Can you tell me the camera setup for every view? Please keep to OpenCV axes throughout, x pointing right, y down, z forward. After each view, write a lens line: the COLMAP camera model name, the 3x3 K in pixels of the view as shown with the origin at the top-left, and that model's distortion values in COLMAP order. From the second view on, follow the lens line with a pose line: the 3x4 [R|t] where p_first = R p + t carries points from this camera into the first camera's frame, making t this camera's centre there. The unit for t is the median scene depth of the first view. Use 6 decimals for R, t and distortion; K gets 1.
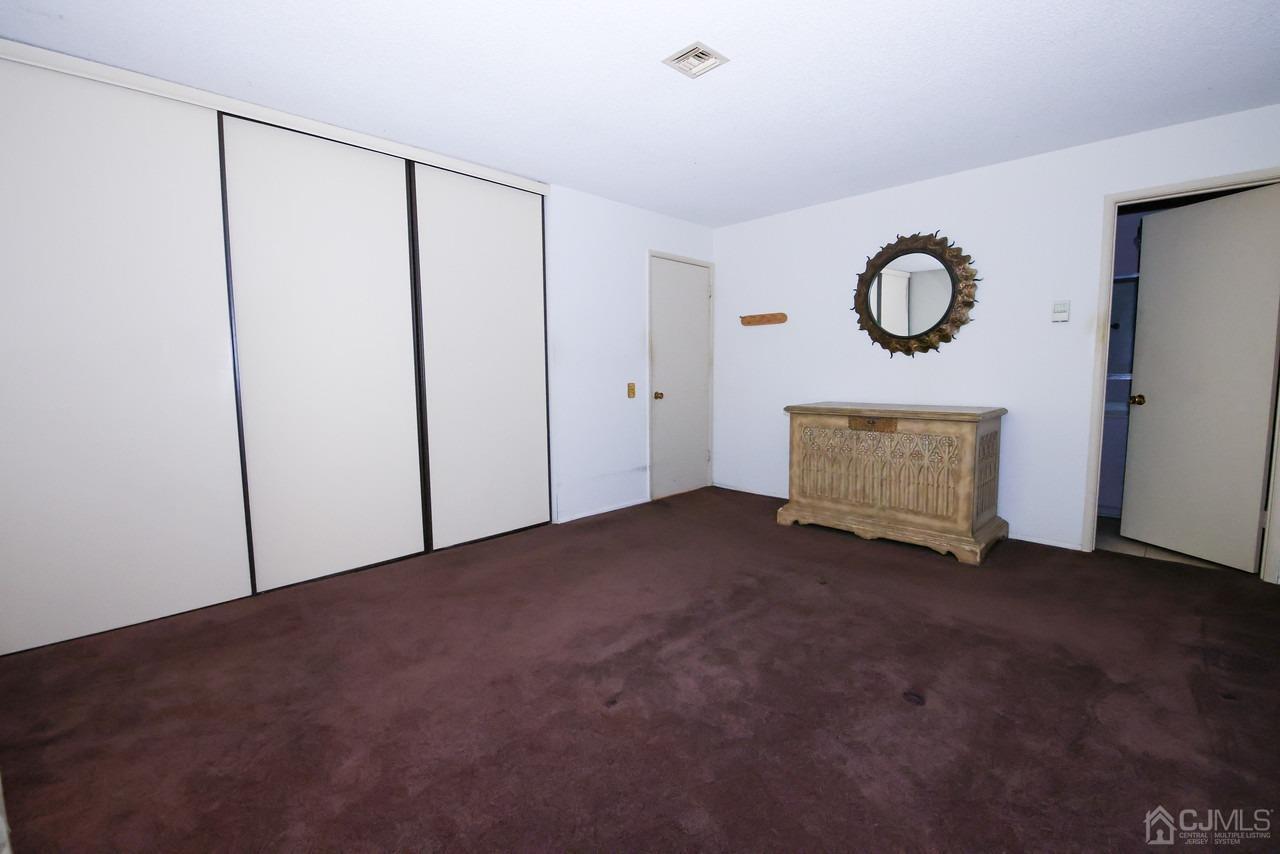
lens RADIAL K [[555.7, 0, 643.2], [0, 555.7, 419.8], [0, 0, 1]] dist [-0.015962, 0.000671]
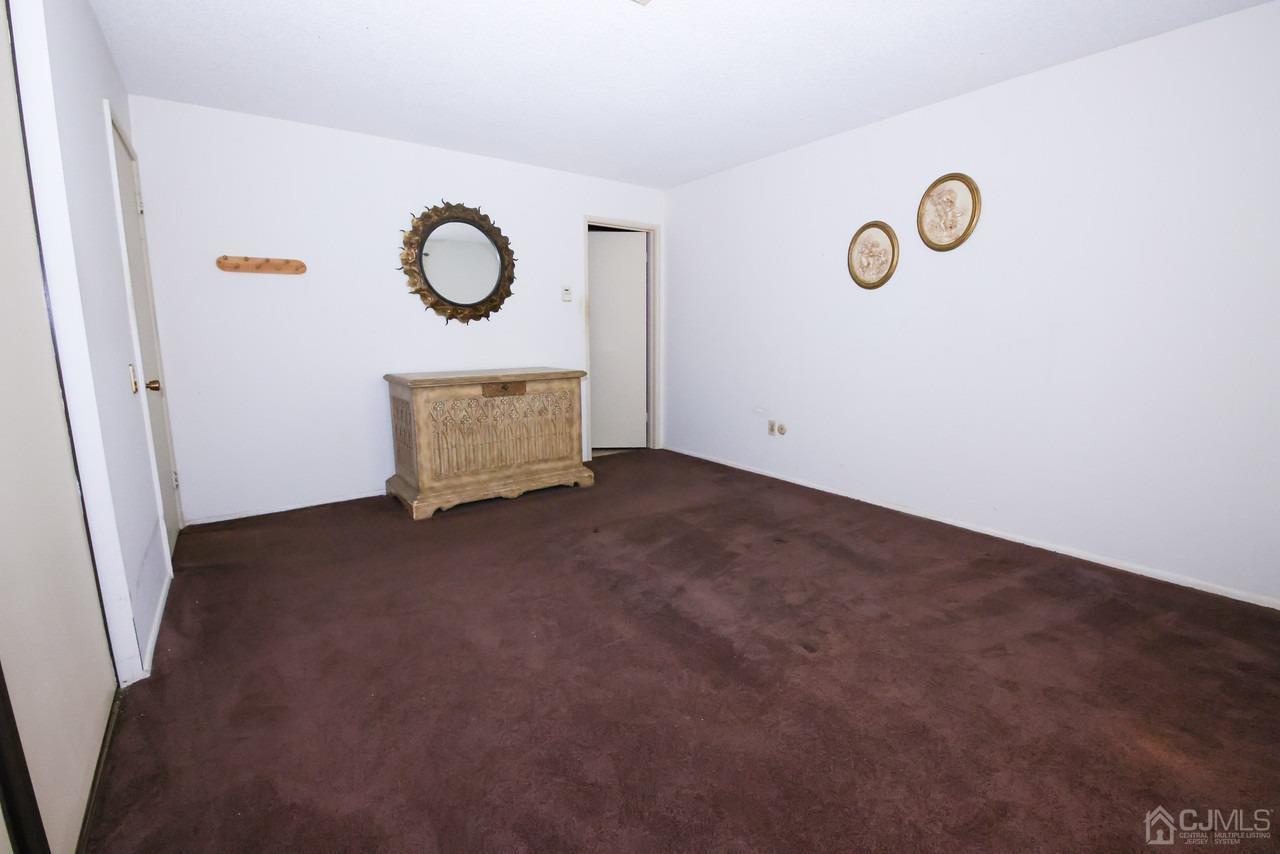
lens RADIAL K [[555.7, 0, 638.0], [0, 555.7, 422.8], [0, 0, 1]] dist [-0.015962, 0.000671]
pose [[0.145499, -0.151637, 0.977669, -0.561979], [0.092101, 0.985969, 0.139218, -0.050542], [-0.985062, 0.069788, 0.157423, 0.576277]]
